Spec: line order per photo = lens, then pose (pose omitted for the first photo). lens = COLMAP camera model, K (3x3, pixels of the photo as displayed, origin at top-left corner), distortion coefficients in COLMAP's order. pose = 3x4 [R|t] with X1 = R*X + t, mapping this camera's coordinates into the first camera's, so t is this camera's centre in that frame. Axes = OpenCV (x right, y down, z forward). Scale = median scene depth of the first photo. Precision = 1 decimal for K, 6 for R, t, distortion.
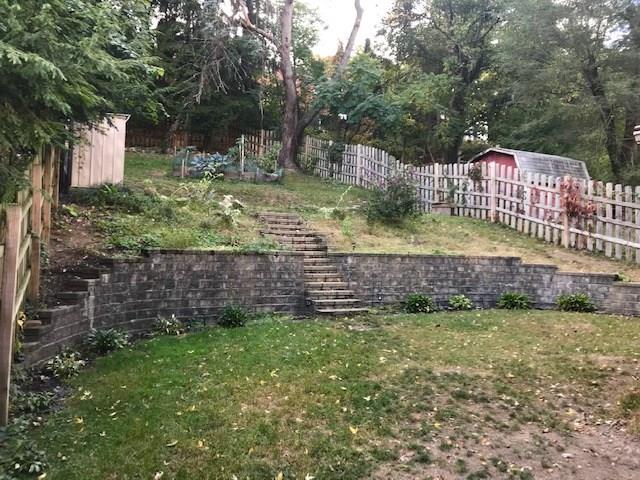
lens RADIAL K [[523.3, 0, 318.4], [0, 523.3, 223.5], [0, 0, 1]] dist [0.086126, -0.121004]
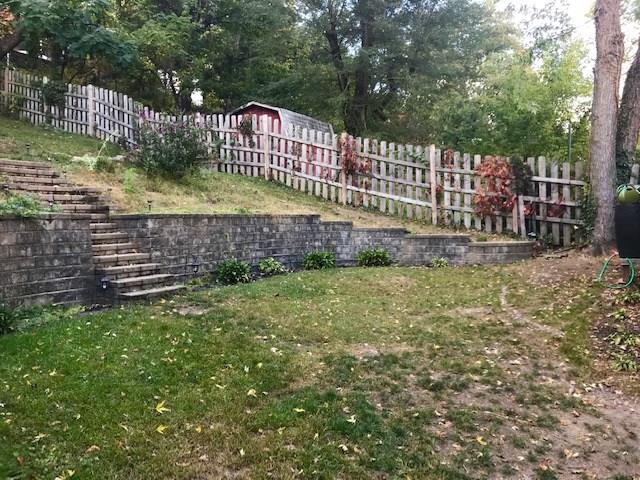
lens RADIAL K [[523.3, 0, 318.4], [0, 523.3, 223.5], [0, 0, 1]] dist [0.086126, -0.121004]
pose [[0.847636, -0.035807, 0.529368, -0.109673], [0.000700, 0.997795, 0.066371, 0.015519], [-0.530577, -0.055888, 0.845792, 0.181906]]
